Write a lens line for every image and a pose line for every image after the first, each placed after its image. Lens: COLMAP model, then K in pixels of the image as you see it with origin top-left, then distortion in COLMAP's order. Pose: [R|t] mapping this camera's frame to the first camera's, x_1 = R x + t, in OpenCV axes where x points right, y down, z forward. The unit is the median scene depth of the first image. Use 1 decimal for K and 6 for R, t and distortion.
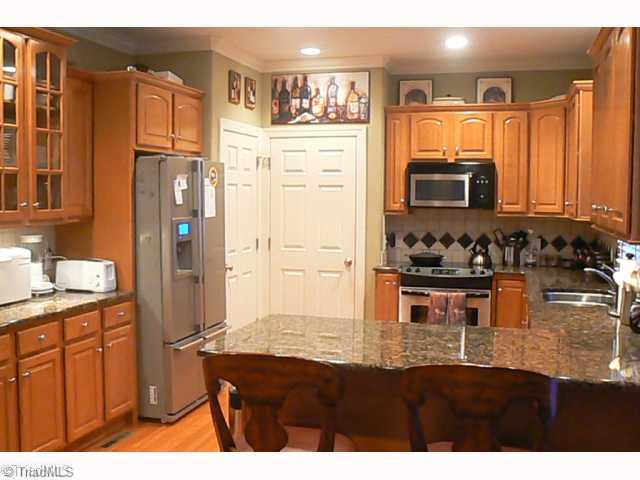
lens RADIAL K [[693.9, 0, 320.0], [0, 693.9, 240.0], [0, 0, 1]] dist [-0.194621, 0.202489]
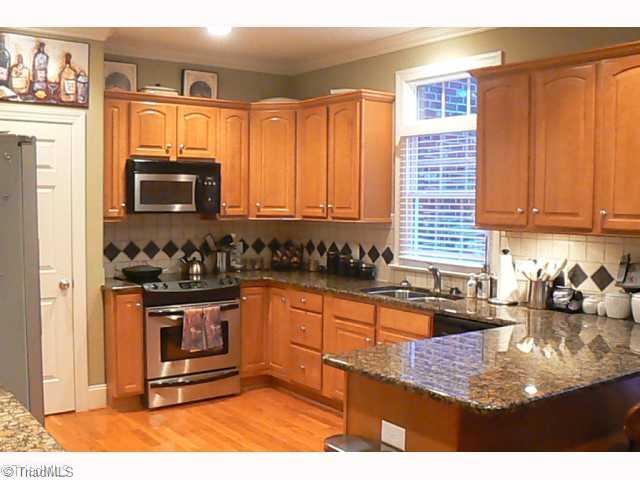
lens RADIAL K [[693.9, 0, 320.0], [0, 693.9, 240.0], [0, 0, 1]] dist [-0.194621, 0.202489]
pose [[0.599040, -0.045917, 0.799401, -0.401403], [0.046569, 0.998662, 0.022465, -0.022349], [-0.799363, 0.023770, 0.600377, 0.317873]]
